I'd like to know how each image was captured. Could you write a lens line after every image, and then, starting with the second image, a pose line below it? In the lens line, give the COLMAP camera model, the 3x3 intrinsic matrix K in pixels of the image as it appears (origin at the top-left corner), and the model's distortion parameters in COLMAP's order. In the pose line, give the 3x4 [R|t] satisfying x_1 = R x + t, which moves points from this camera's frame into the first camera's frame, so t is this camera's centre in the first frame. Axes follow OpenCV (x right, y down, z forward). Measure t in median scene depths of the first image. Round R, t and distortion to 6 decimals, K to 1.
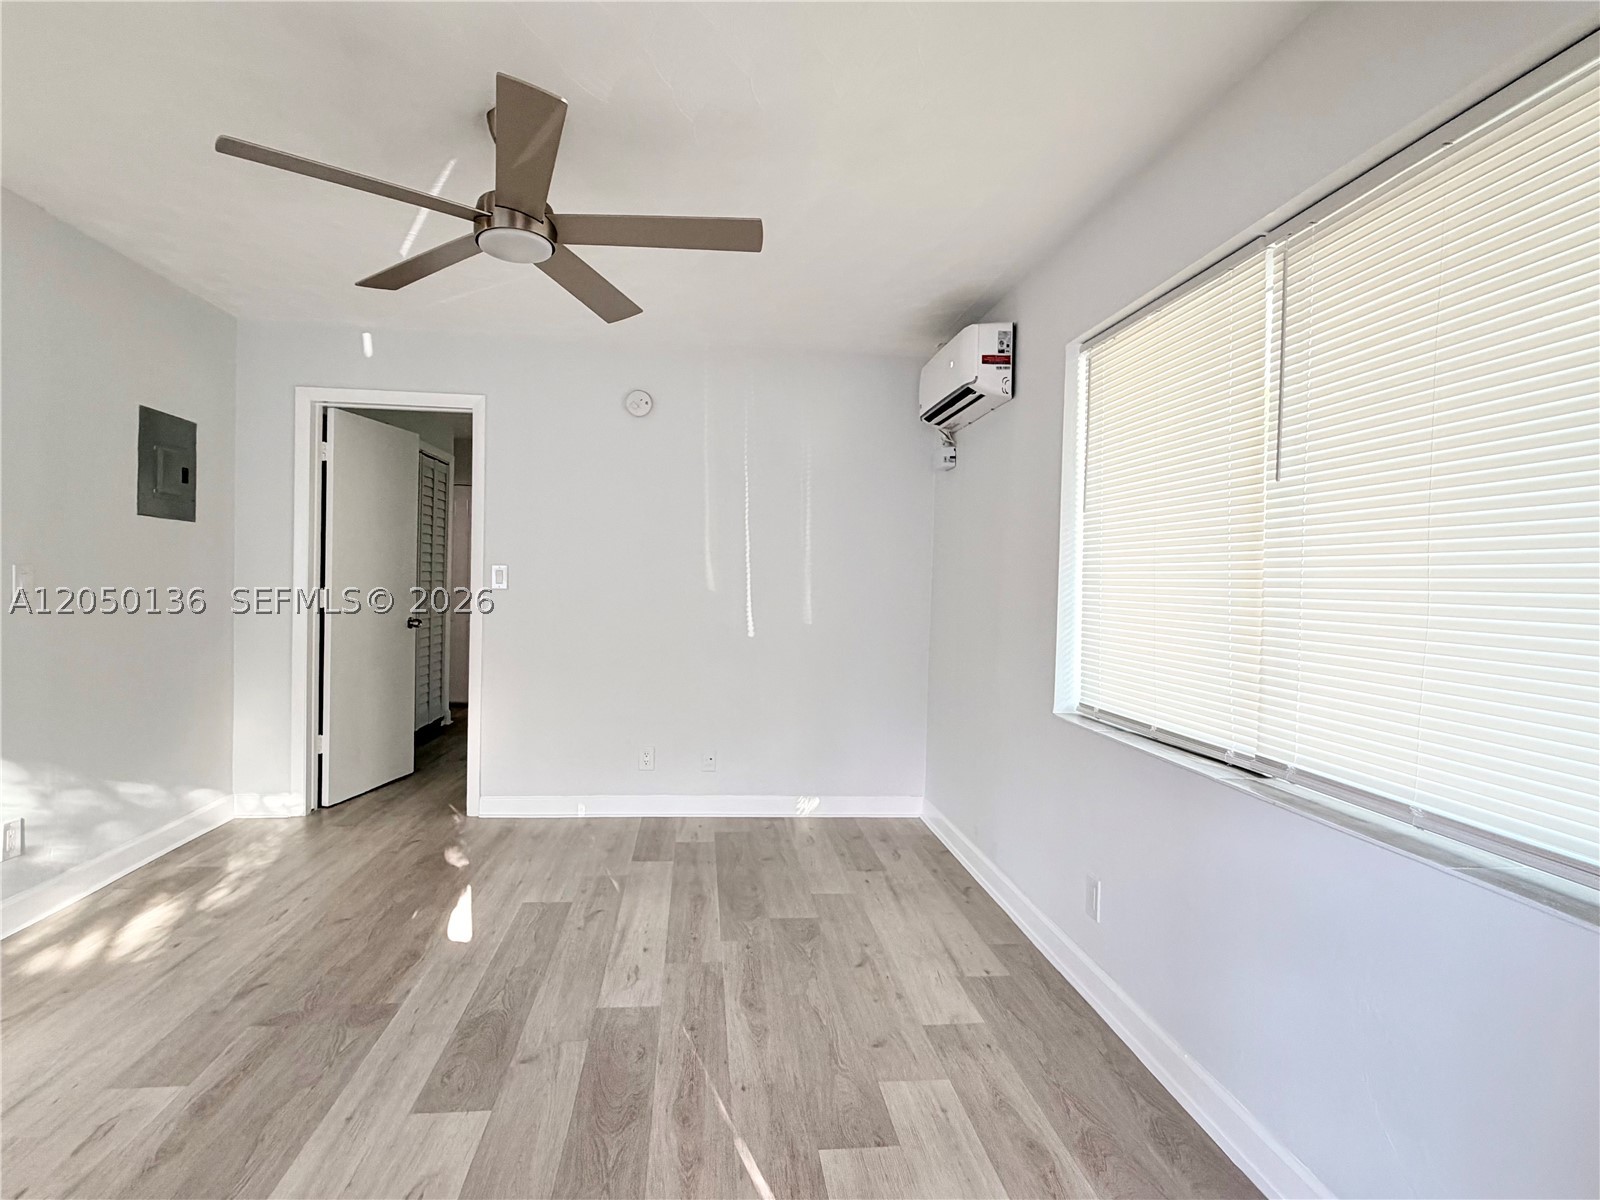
lens RADIAL K [[832.9, 0, 795.8], [0, 832.9, 598.8], [0, 0, 1]] dist [0.006830, 0.000260]
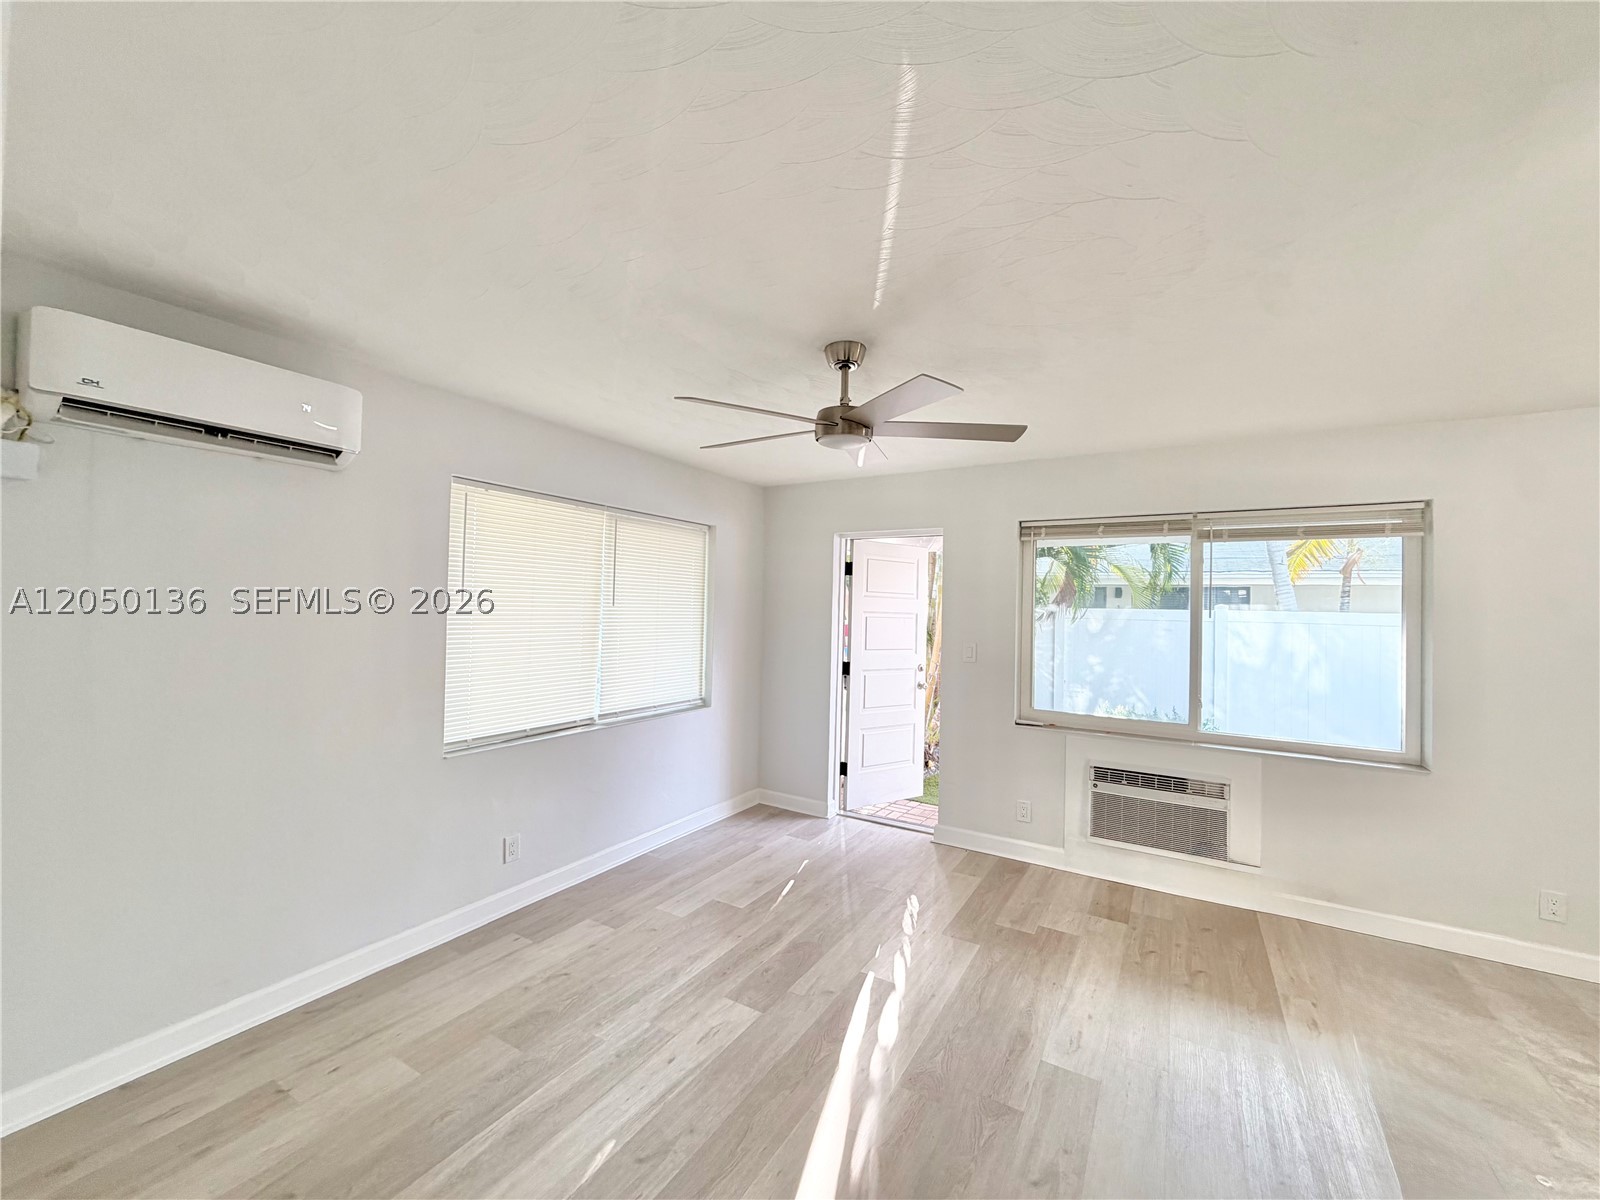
lens RADIAL K [[632.1, 0, 791.6], [0, 632.1, 600.0], [0, 0, 1]] dist [0.002602, -0.000064]
pose [[-0.786485, -0.030586, 0.616852, -0.673959], [-0.026444, 0.999525, 0.015845, -0.127412], [-0.617044, -0.003850, -0.786920, 1.374578]]
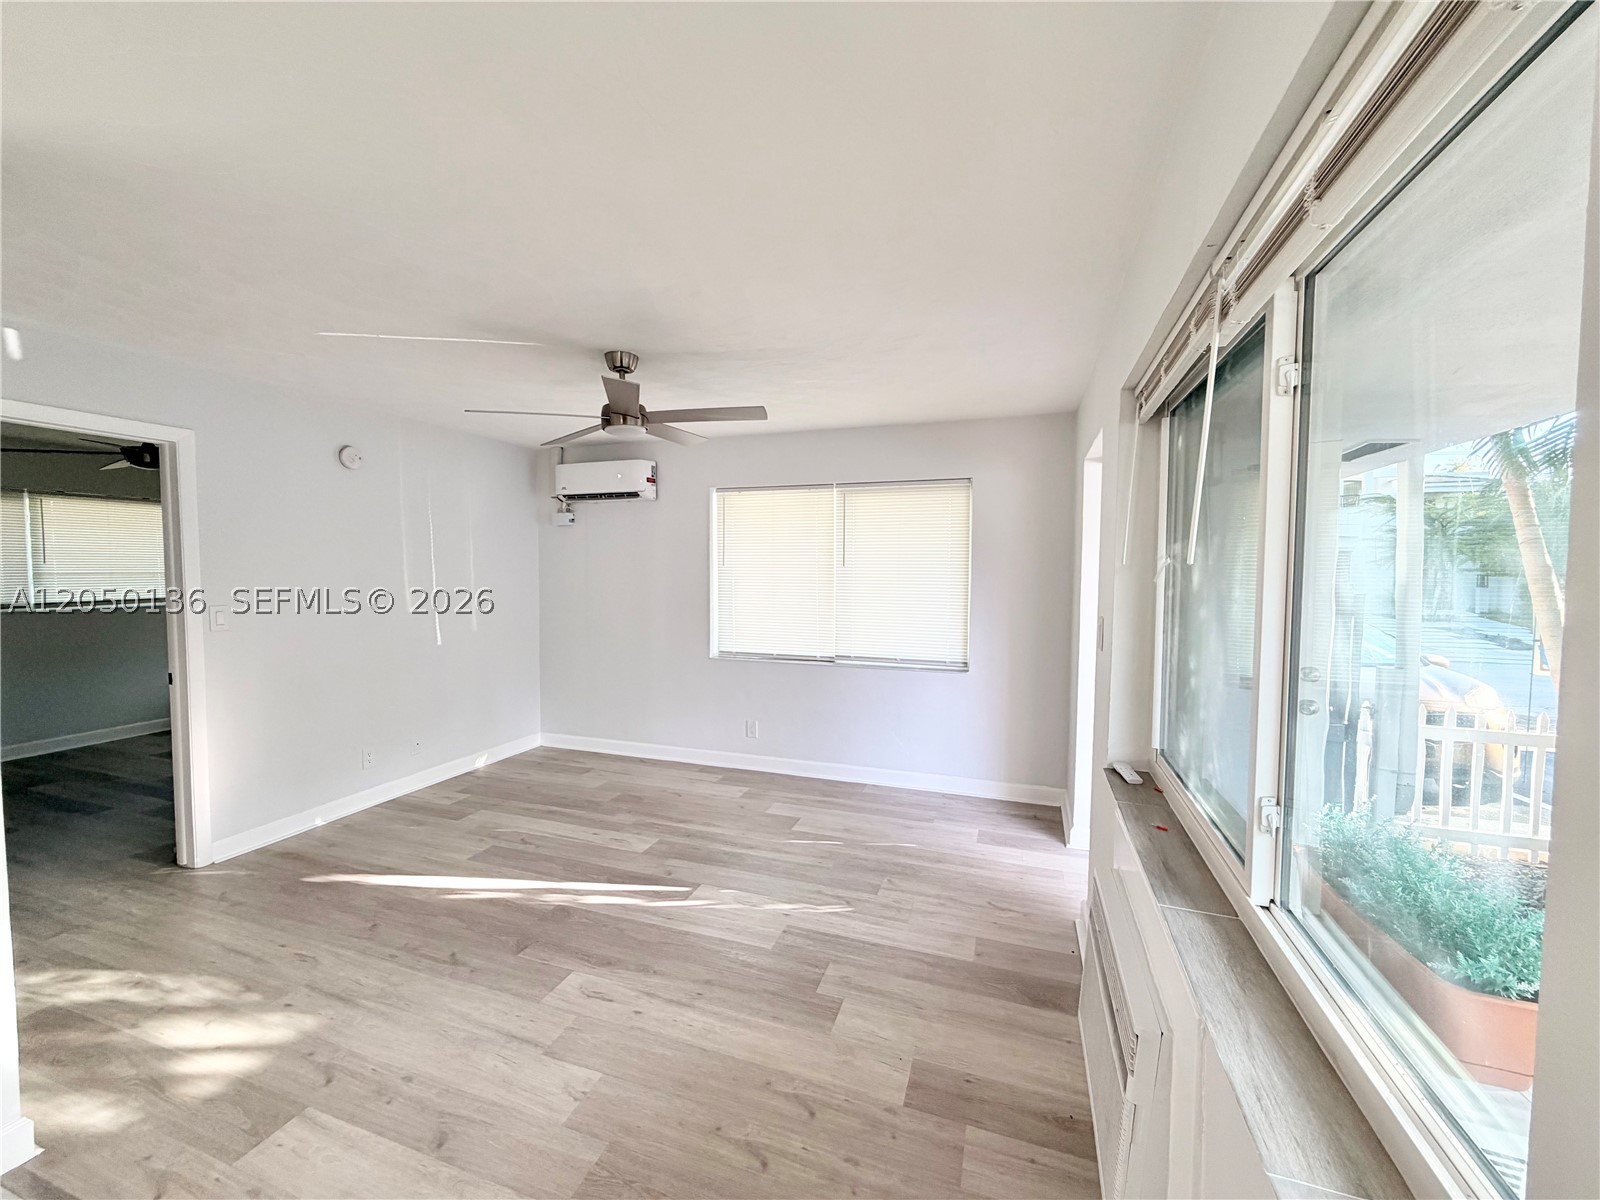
lens RADIAL K [[632.1, 0, 791.6], [0, 632.1, 600.0], [0, 0, 1]] dist [0.002602, -0.000064]
pose [[0.435157, -0.068246, 0.897764, -1.016524], [0.027724, 0.997666, 0.062402, -0.104285], [-0.899928, -0.002265, 0.436034, 0.088790]]
